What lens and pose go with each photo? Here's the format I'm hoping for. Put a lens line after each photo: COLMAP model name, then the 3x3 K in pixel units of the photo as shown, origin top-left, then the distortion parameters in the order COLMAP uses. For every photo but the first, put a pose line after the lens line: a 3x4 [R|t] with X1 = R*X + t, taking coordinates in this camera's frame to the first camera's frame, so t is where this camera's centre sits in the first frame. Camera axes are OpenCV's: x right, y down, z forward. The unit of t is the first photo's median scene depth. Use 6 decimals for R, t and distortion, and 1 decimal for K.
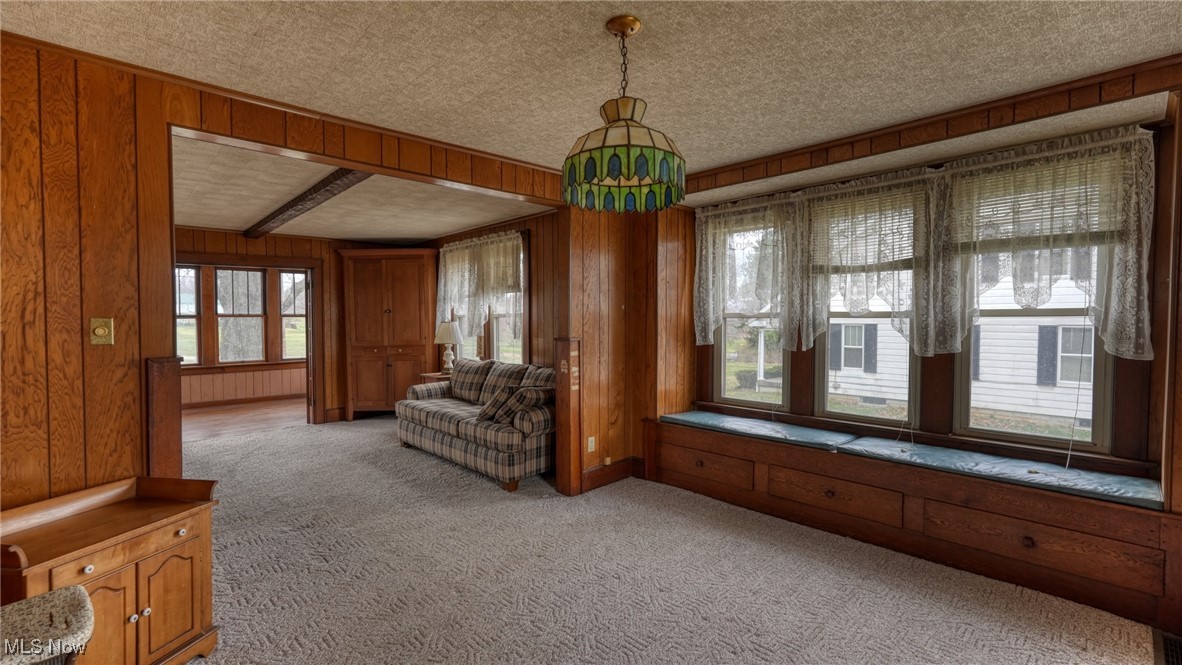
lens RADIAL K [[523.5, 0, 591.7], [0, 523.5, 332.9], [0, 0, 1]] dist [-0.002358, 0.000062]
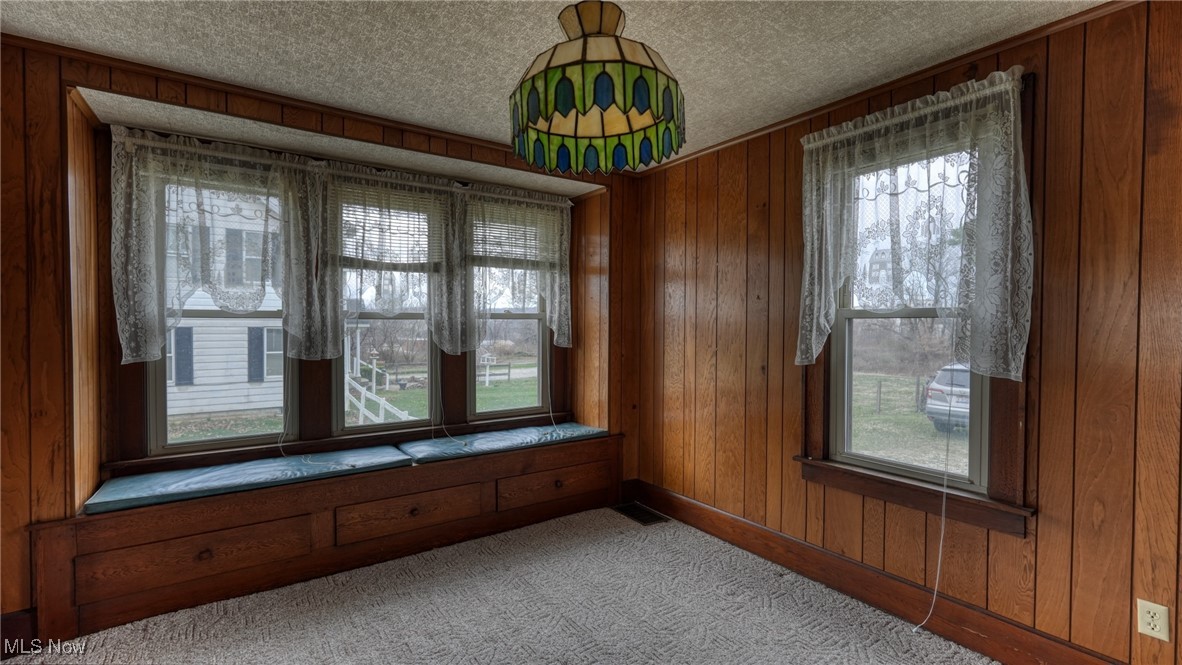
lens RADIAL K [[523.5, 0, 590.7], [0, 523.5, 329.9], [0, 0, 1]] dist [-0.002358, 0.000062]
pose [[0.149652, -0.013268, 0.988650, -0.325507], [0.022867, 0.999689, 0.009955, -0.009059], [-0.988474, 0.021117, 0.149909, 0.454562]]
